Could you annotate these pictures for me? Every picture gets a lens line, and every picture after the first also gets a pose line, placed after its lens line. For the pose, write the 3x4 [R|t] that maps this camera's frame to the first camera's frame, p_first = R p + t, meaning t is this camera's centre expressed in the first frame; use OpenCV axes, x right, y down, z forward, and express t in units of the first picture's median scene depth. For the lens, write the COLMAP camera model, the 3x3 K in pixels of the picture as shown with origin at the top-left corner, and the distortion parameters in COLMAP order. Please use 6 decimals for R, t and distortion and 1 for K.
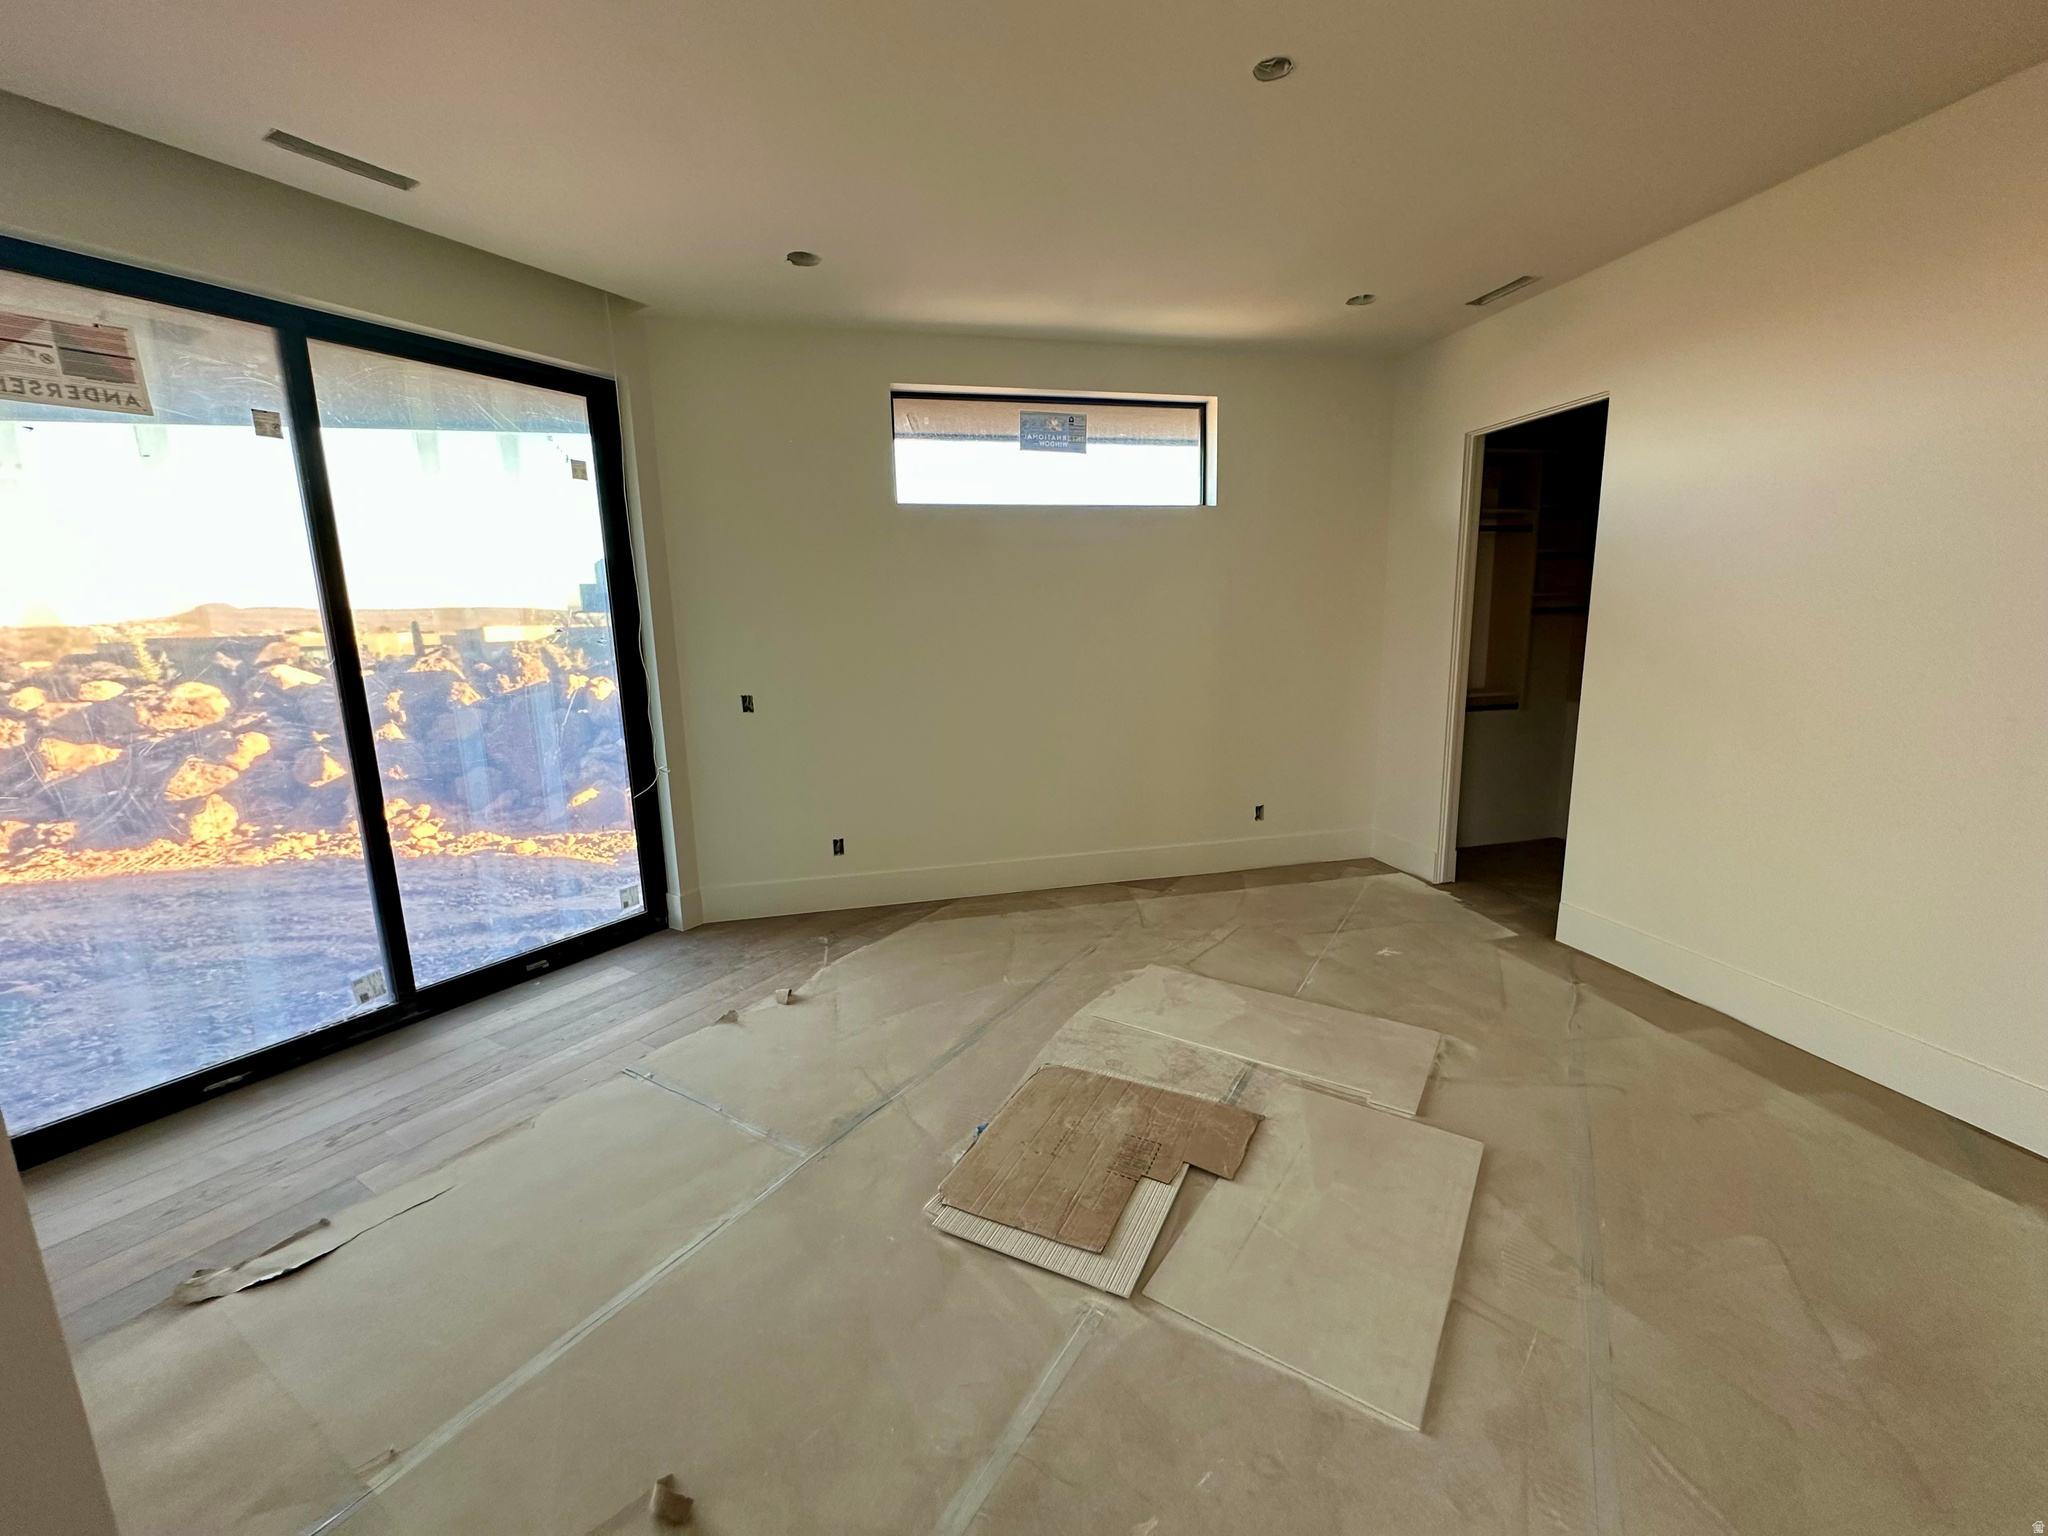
lens RADIAL K [[821.3, 0, 1028.5], [0, 821.3, 768.8], [0, 0, 1]] dist [-0.002414, -0.000326]
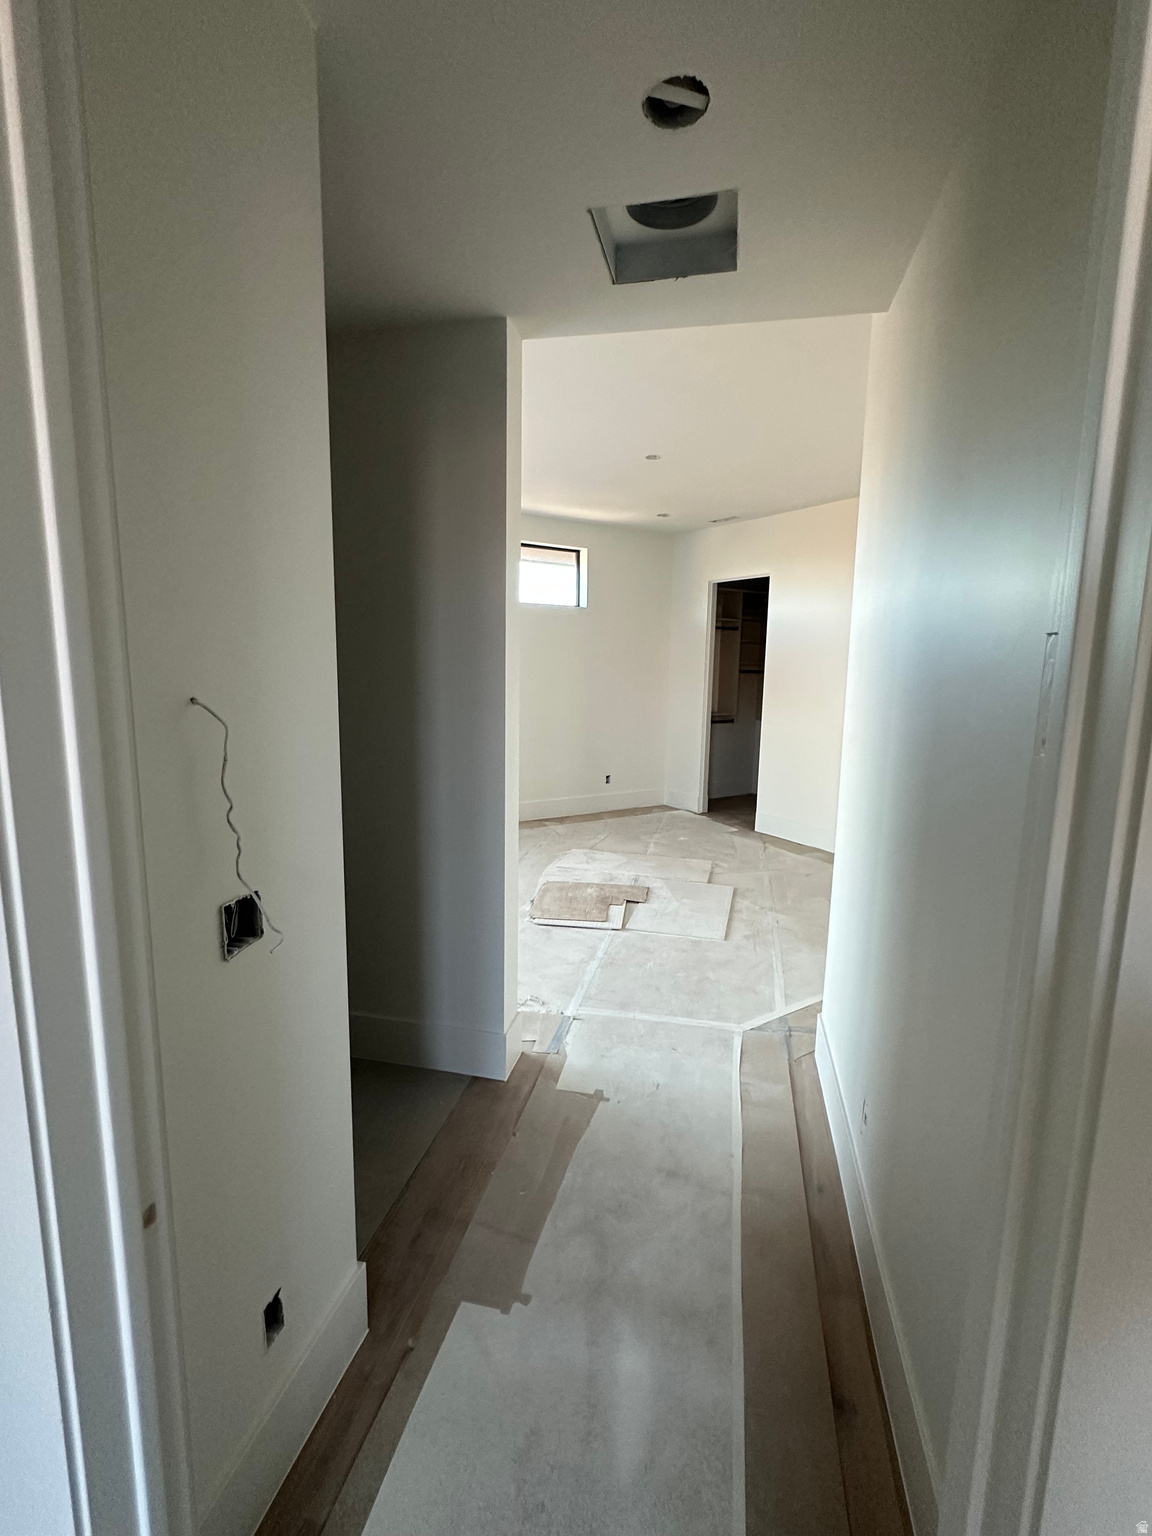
lens RADIAL K [[713.4, 0, 574.4], [0, 713.4, 770.5], [0, 0, 1]] dist [-0.000337, -0.000026]
pose [[0.944710, -0.009884, 0.327757, -0.399387], [0.019092, 0.999508, -0.024889, 0.099458], [-0.327350, 0.029770, 0.944434, -0.589988]]
